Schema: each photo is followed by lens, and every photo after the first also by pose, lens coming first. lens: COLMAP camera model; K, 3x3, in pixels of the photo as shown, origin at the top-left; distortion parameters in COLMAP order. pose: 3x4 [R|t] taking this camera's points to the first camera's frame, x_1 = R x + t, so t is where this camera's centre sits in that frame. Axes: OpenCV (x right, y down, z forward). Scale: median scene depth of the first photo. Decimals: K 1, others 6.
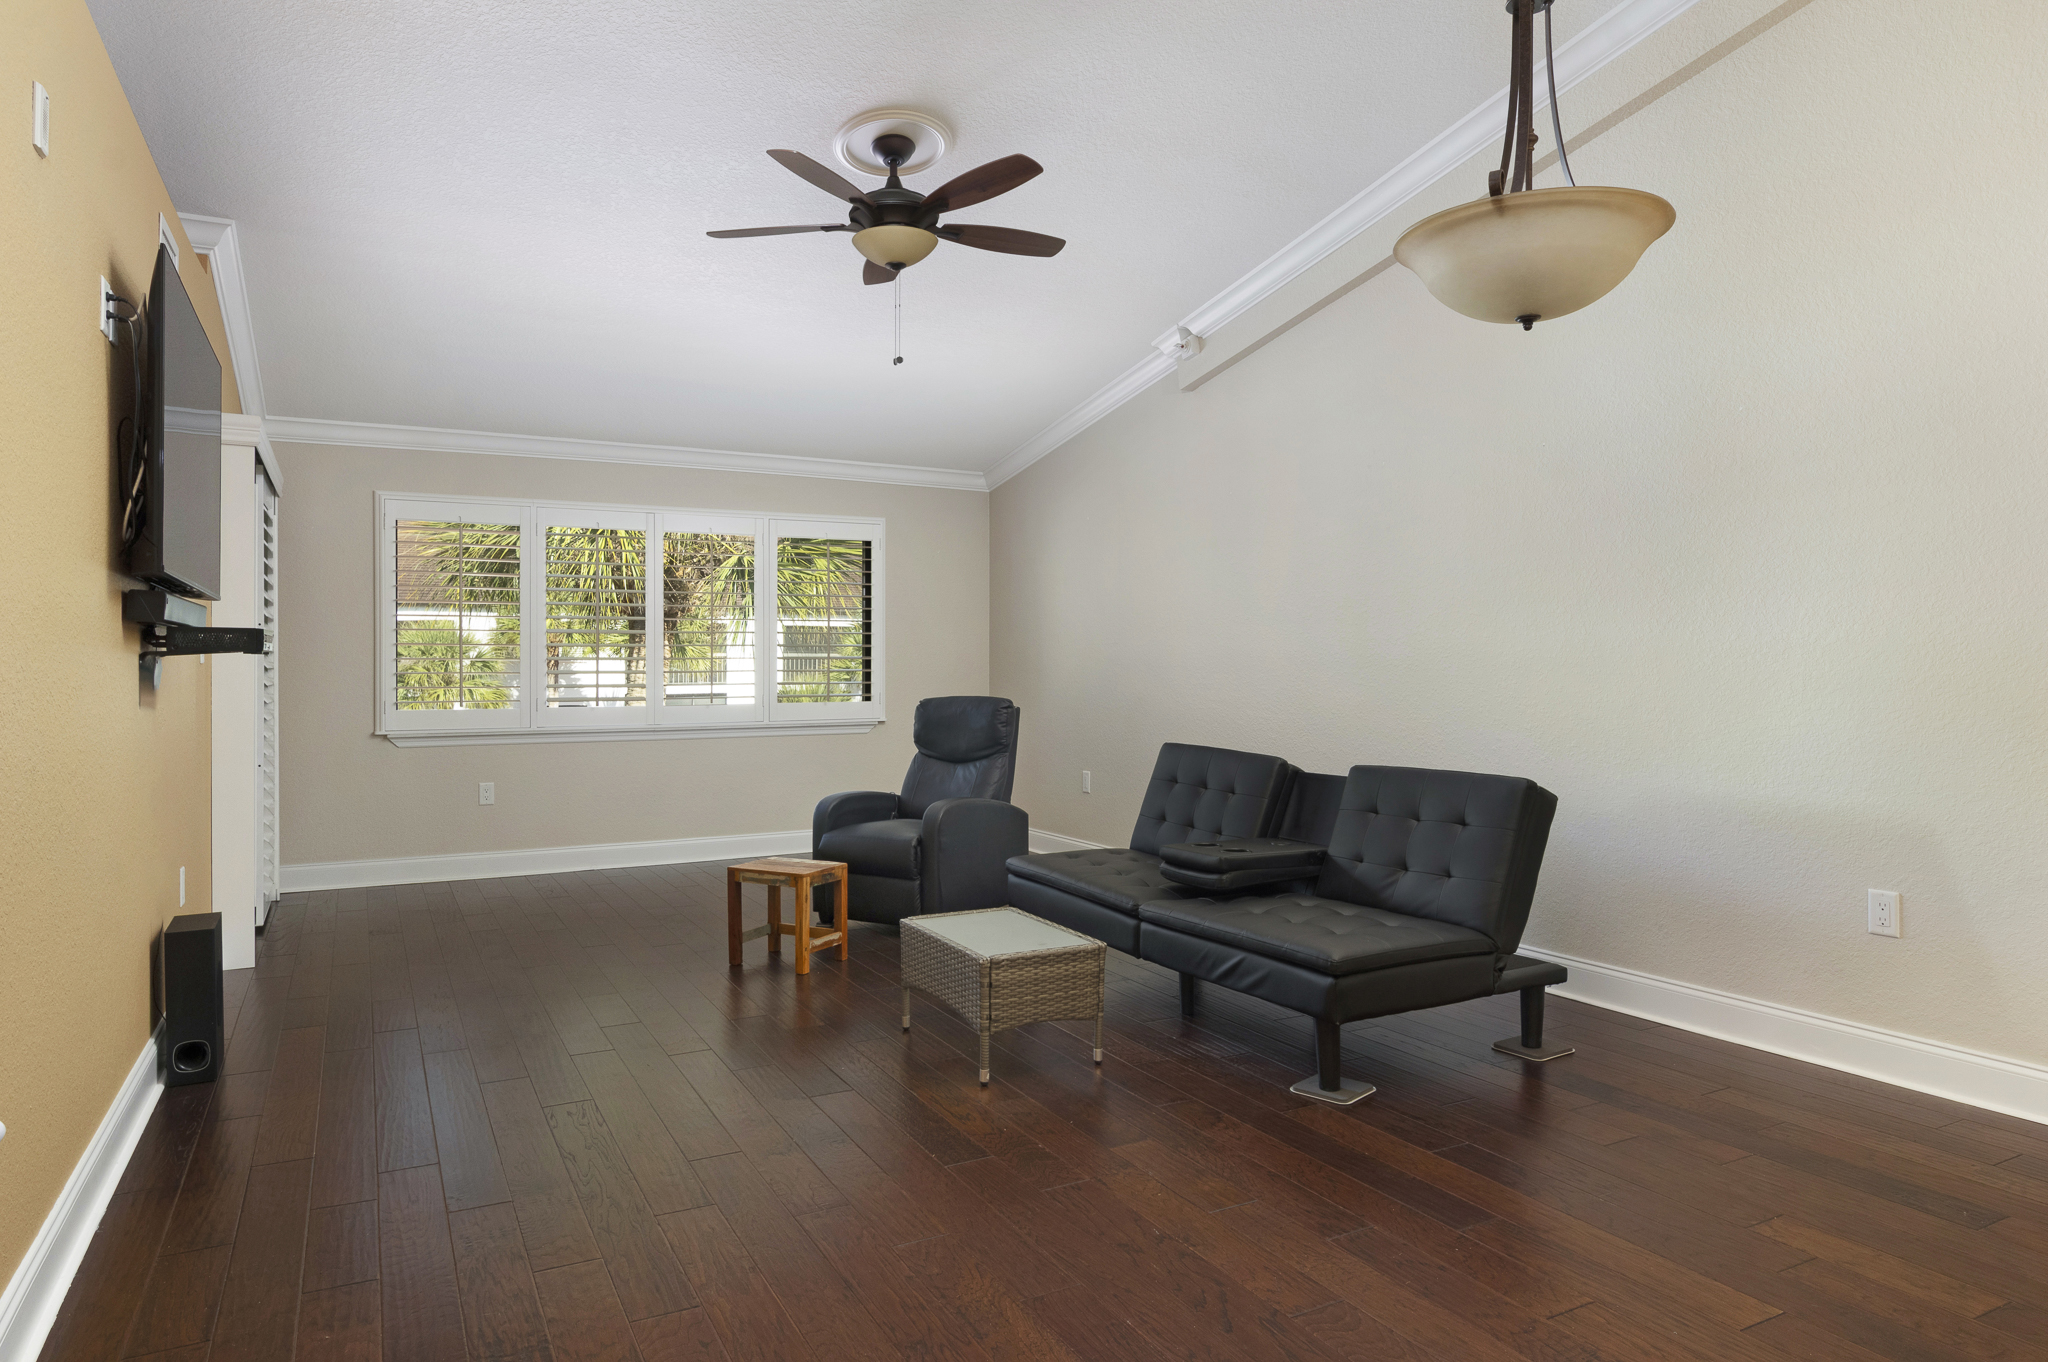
lens RADIAL K [[1256.1, 0, 1028.3], [0, 1256.1, 651.6], [0, 0, 1]] dist [0.002632, 0.001042]
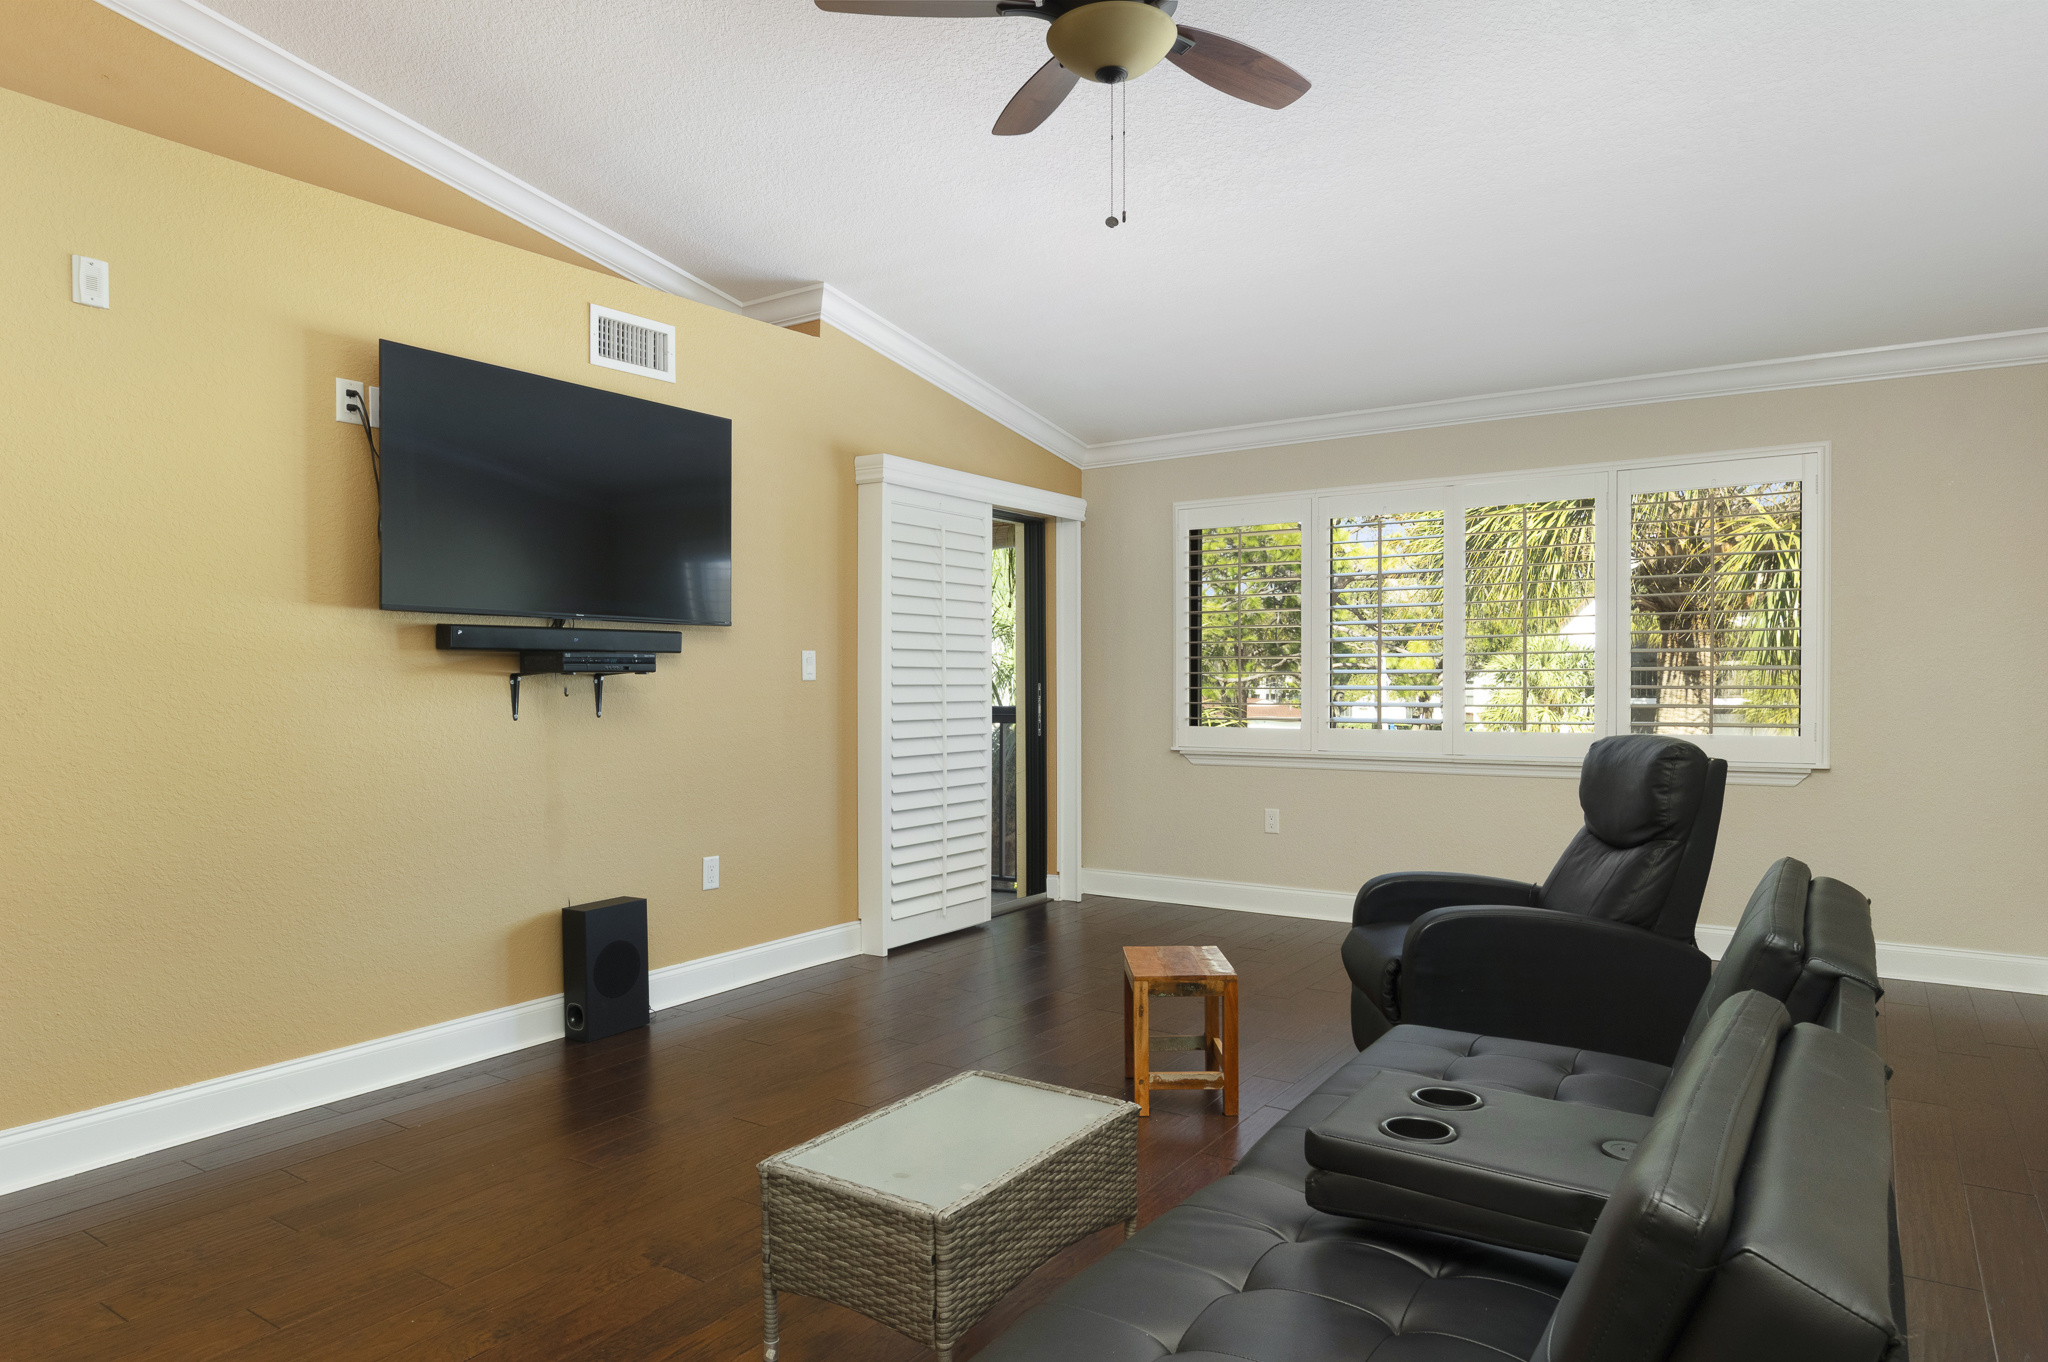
lens RADIAL K [[1259.9, 0, 1024.0], [0, 1259.9, 681.0], [0, 0, 1]] dist [0.004593, 0.001809]
pose [[0.466348, 0.003062, -0.884596, 0.433585], [0.012426, 0.999873, 0.010012, 0.000775], [0.884514, -0.015661, 0.466250, 0.619942]]
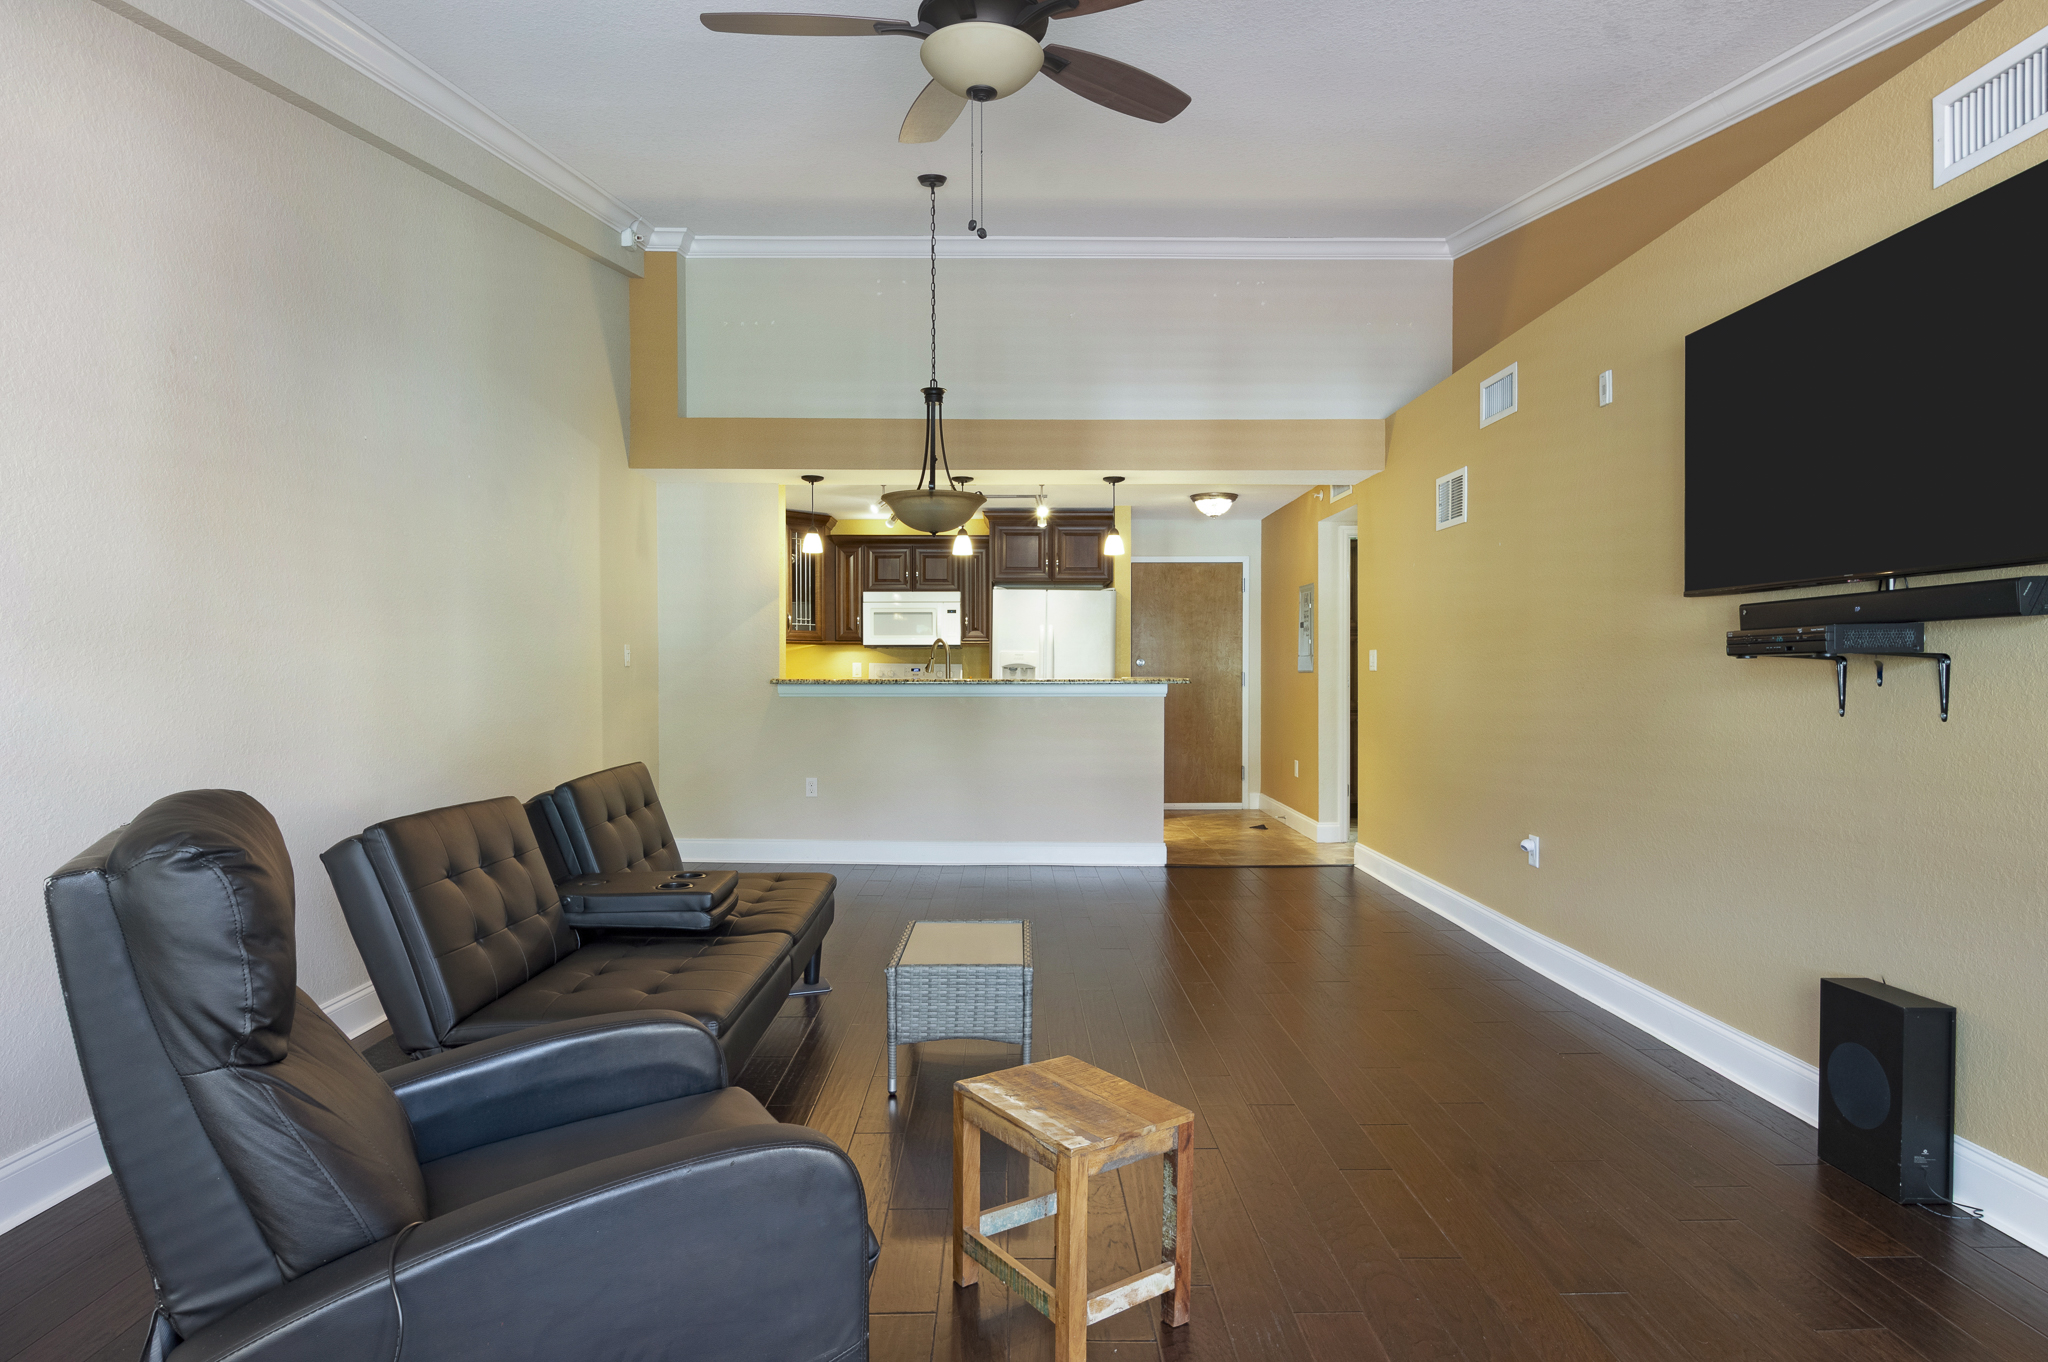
lens RADIAL K [[1143.3, 0, 1027.1], [0, 1143.3, 690.5], [0, 0, 1]] dist [-0.002967, -0.000567]
pose [[-0.892553, -0.004542, 0.450920, -0.385144], [-0.002596, 0.999984, 0.004933, 0.015485], [-0.450935, 0.003232, -0.892551, 1.465256]]
